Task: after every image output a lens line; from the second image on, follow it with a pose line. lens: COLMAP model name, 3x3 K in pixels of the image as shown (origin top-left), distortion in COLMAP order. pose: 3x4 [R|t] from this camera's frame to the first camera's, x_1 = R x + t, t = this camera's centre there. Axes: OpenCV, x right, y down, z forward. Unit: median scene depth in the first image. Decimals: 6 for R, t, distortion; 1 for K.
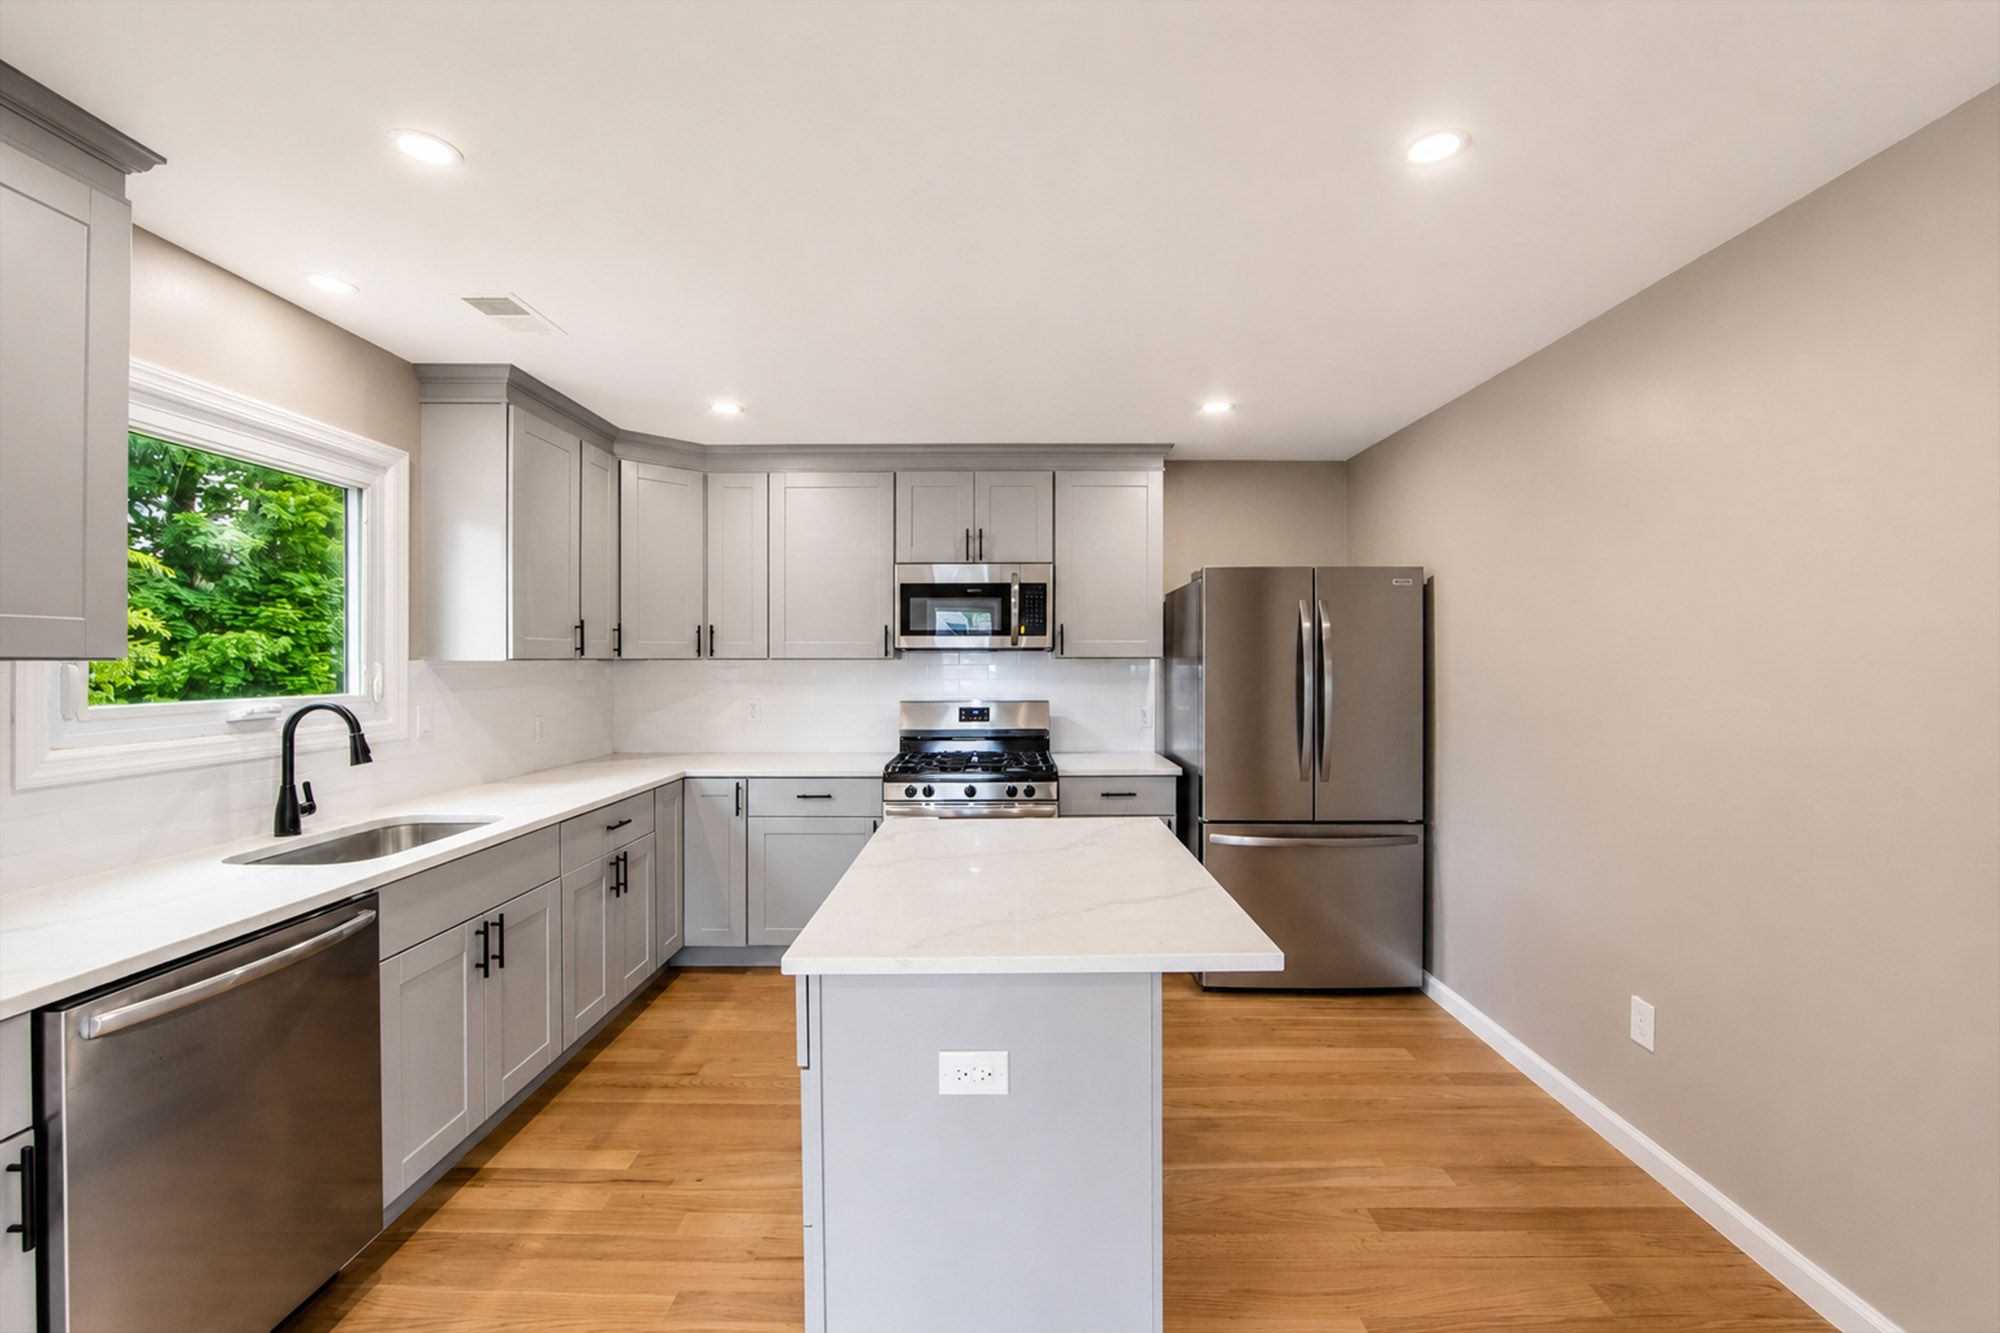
lens RADIAL K [[771.0, 0, 1037.0], [0, 771.0, 665.2], [0, 0, 1]] dist [-0.011259, 0.000002]
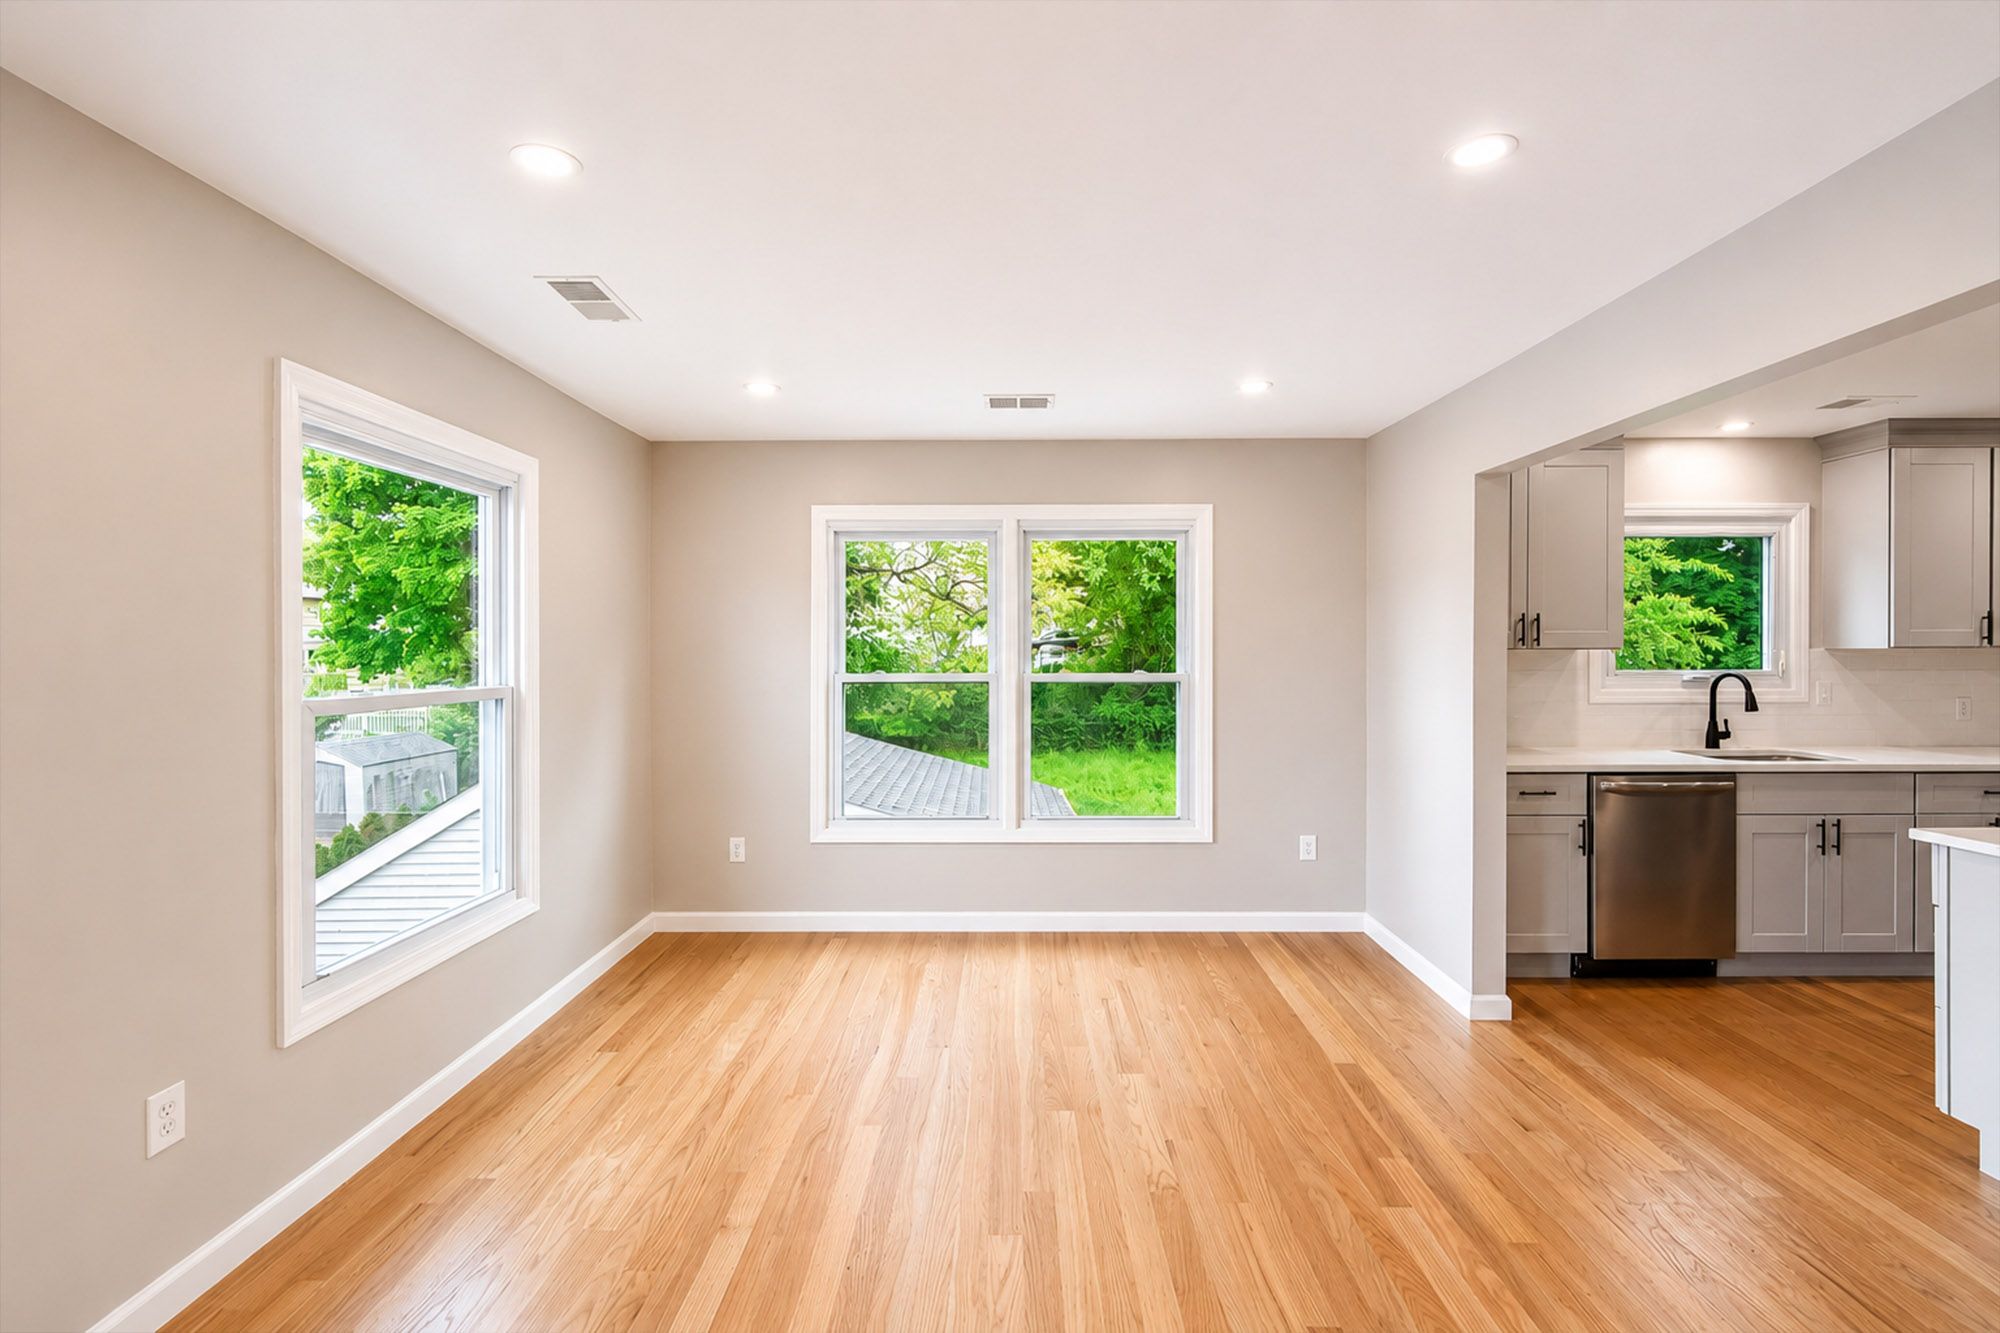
lens RADIAL K [[797.4, 0, 1011.2], [0, 797.4, 654.9], [0, 0, 1]] dist [-0.022519, 0.013489]
pose [[-0.038983, 0.006244, -0.999220, 0.582074], [-0.002171, 0.999978, 0.006334, 0.000655], [0.999237, 0.002416, -0.038969, -0.355249]]
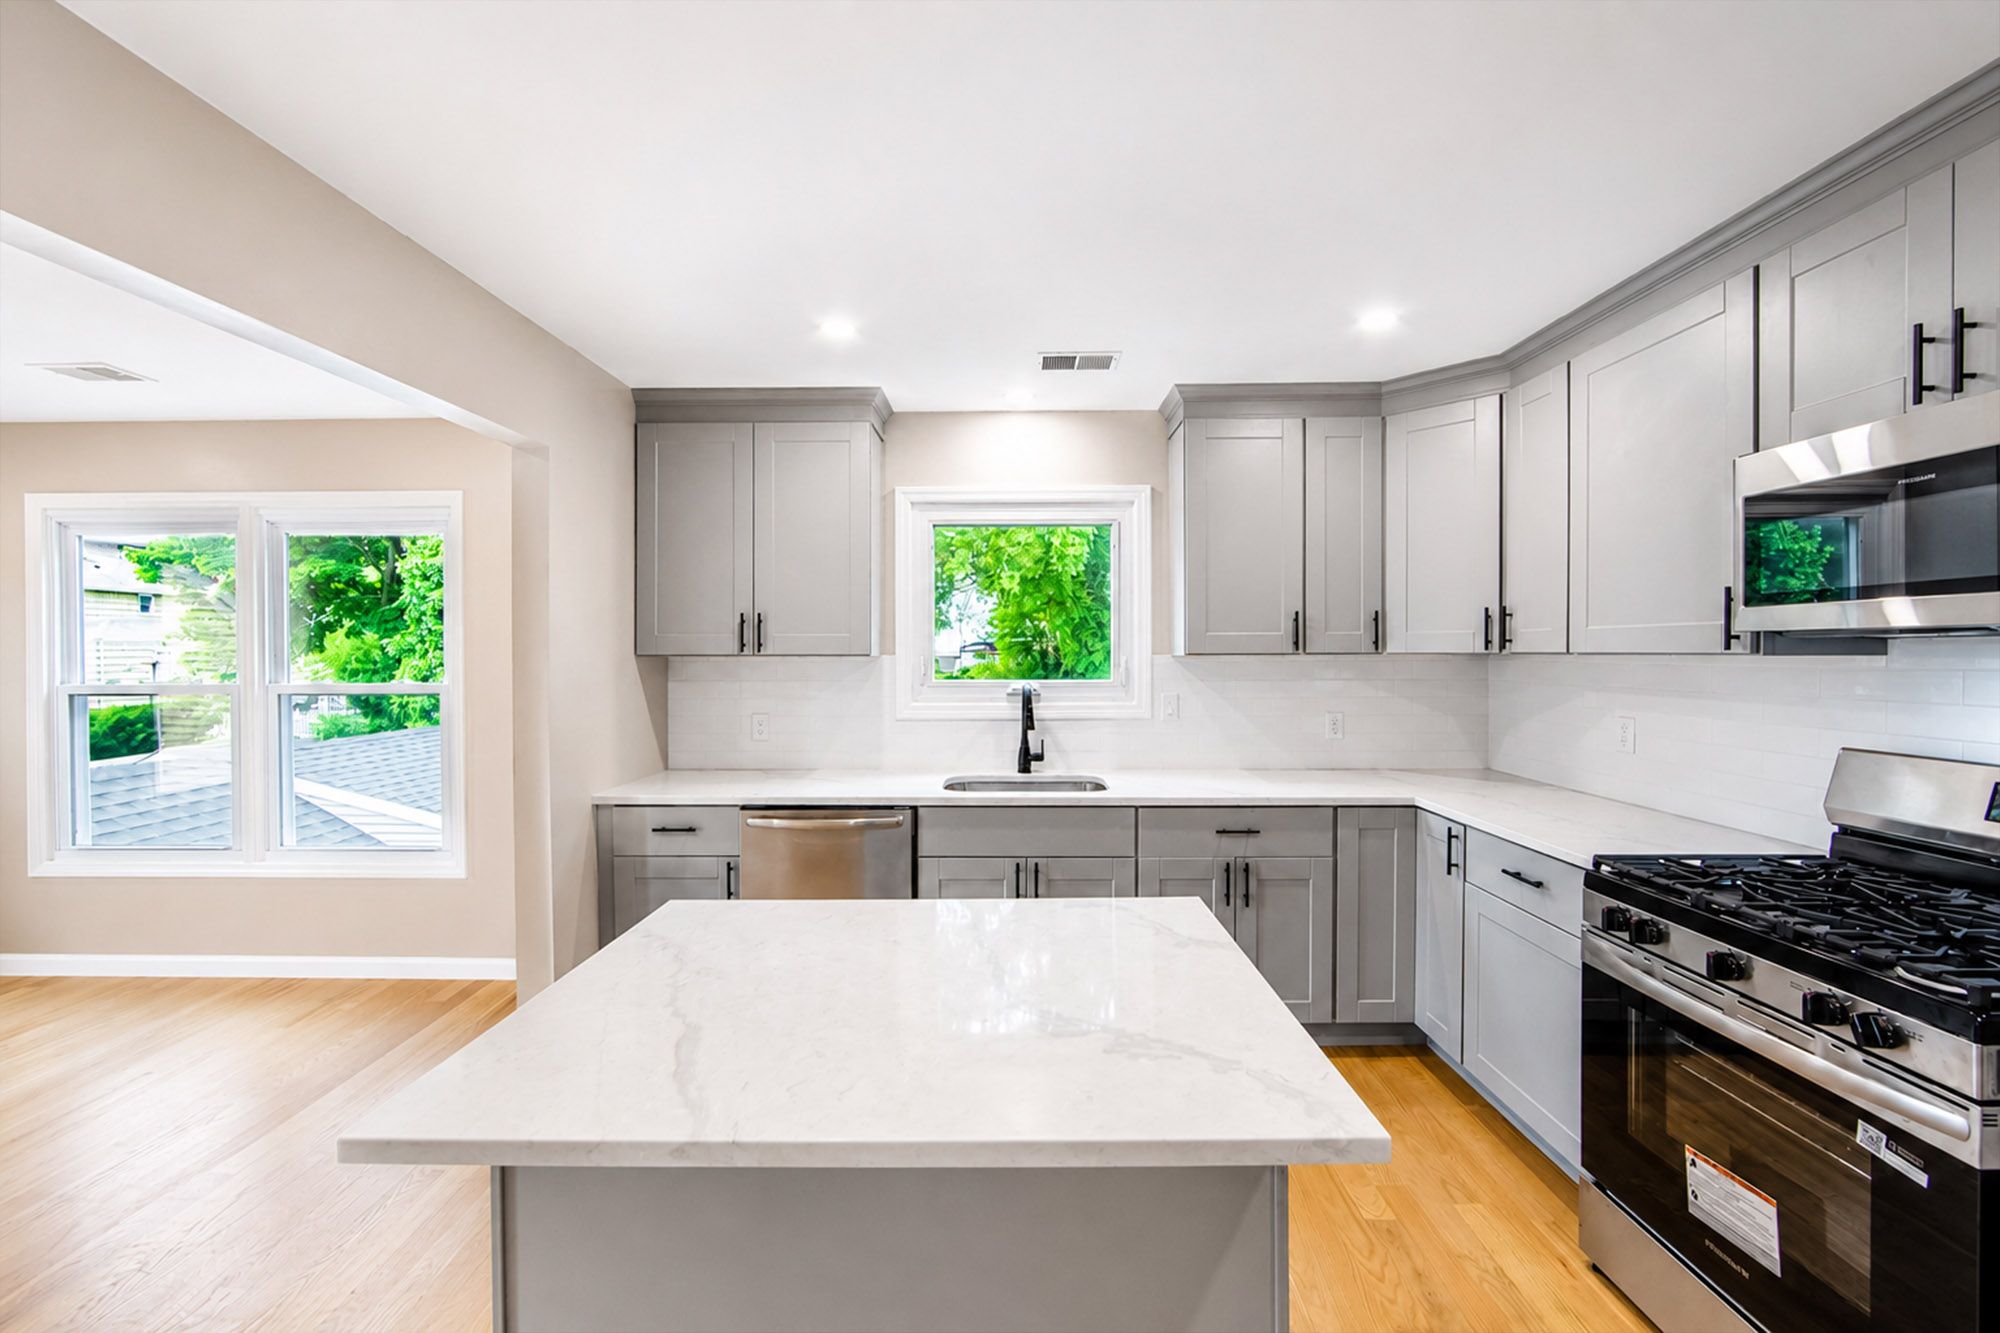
lens RADIAL K [[804.7, 0, 980.6], [0, 804.7, 655.9], [0, 0, 1]] dist [-0.022911, 0.014119]
pose [[-0.056566, 0.006281, -0.998379, 0.384061], [-0.001874, 0.999978, 0.006398, -0.009729], [0.998397, 0.002233, -0.056553, 0.640660]]
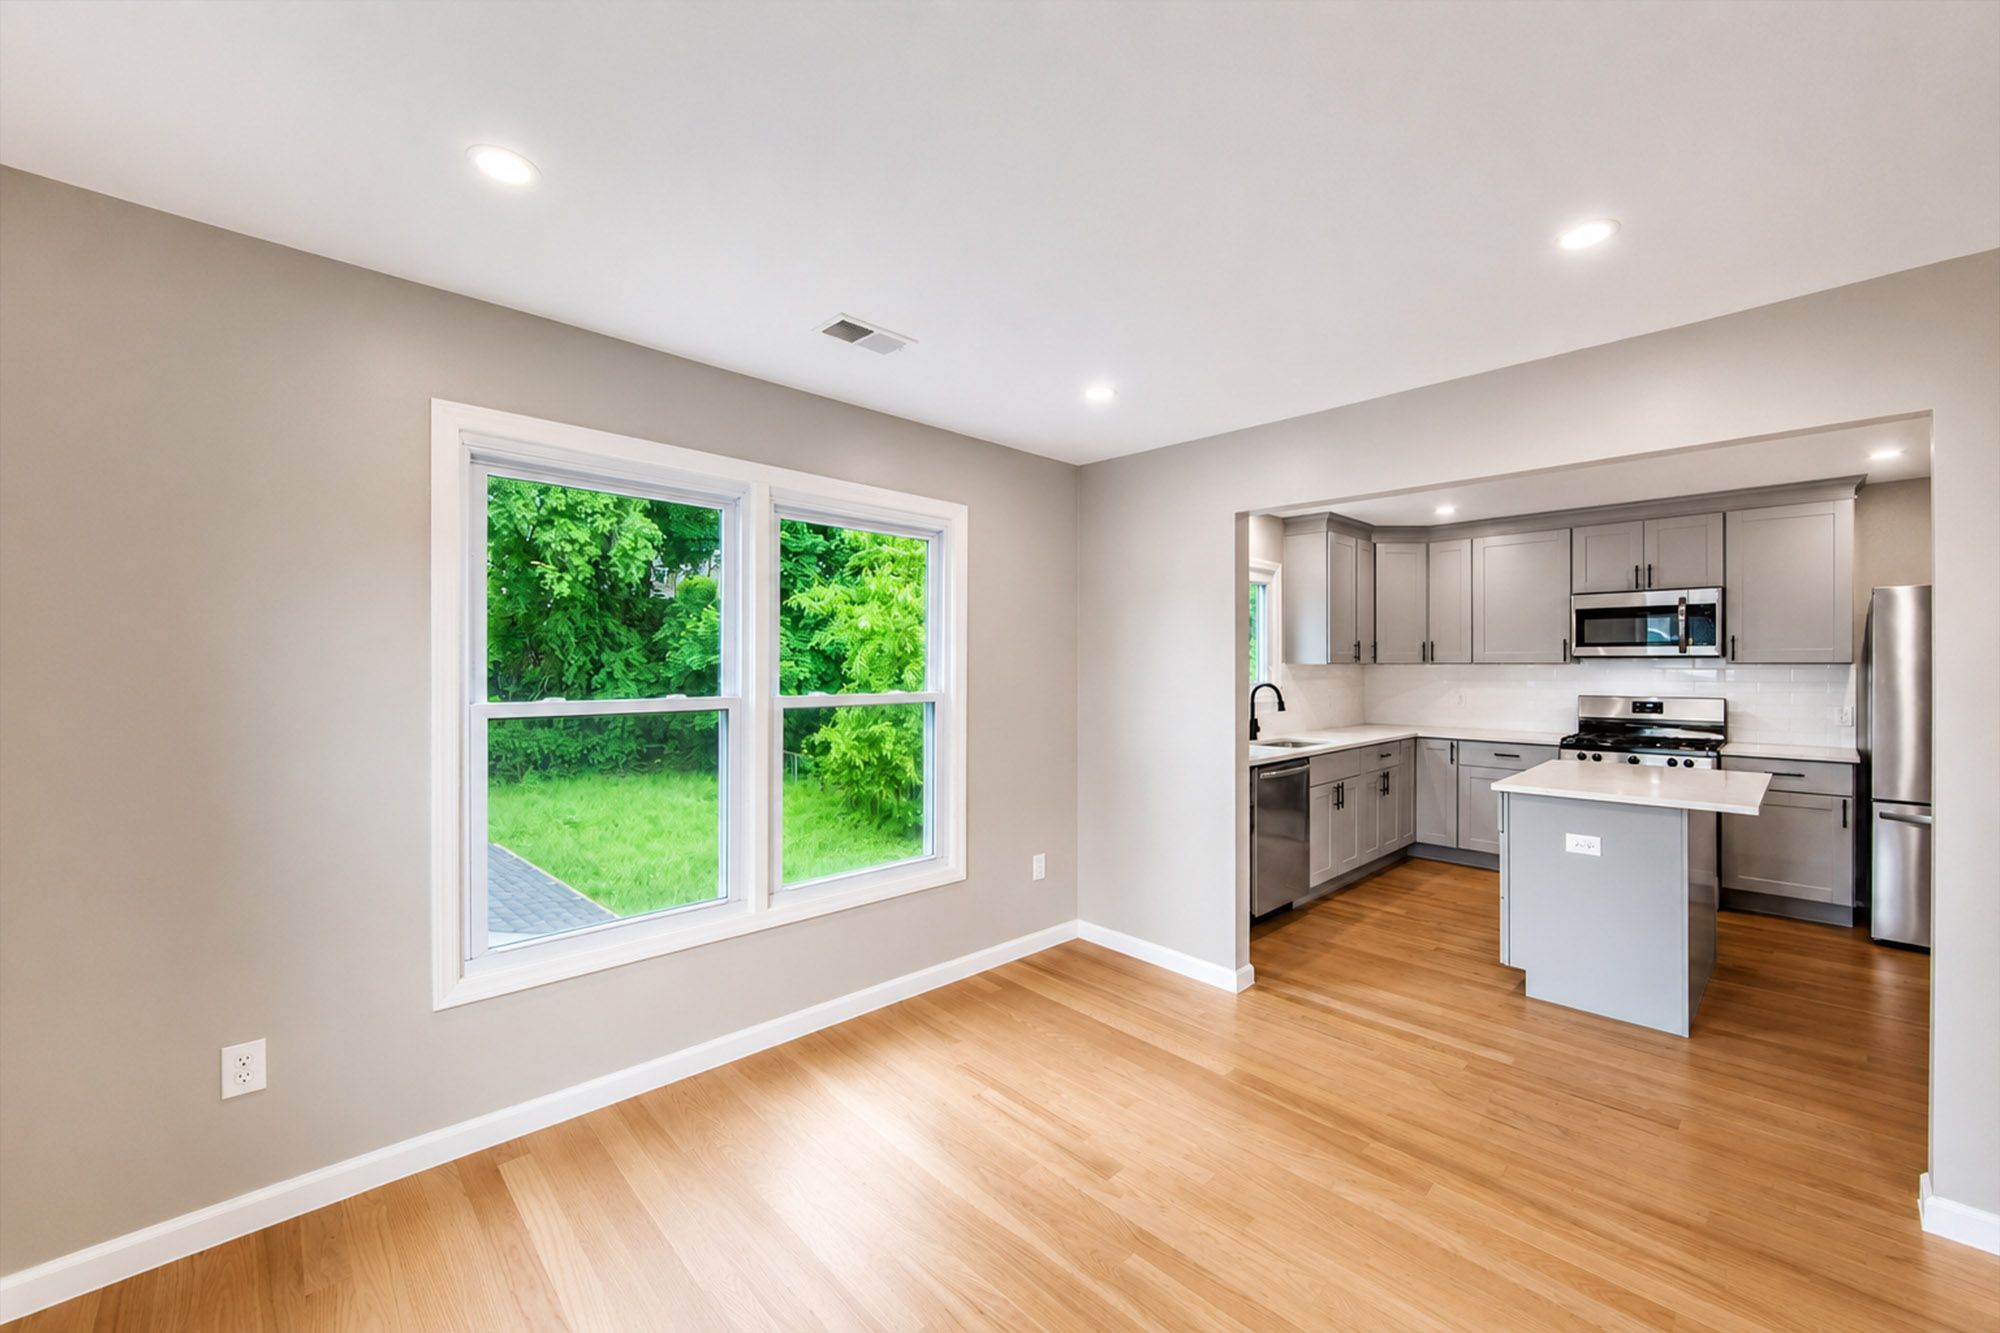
lens RADIAL K [[797.4, 0, 1011.2], [0, 797.4, 654.9], [0, 0, 1]] dist [-0.022519, 0.013489]
pose [[0.664792, -0.006634, -0.746999, 0.228462], [-0.005037, 0.999898, -0.013363, 0.000295], [0.747012, 0.012647, 0.664690, -0.769828]]
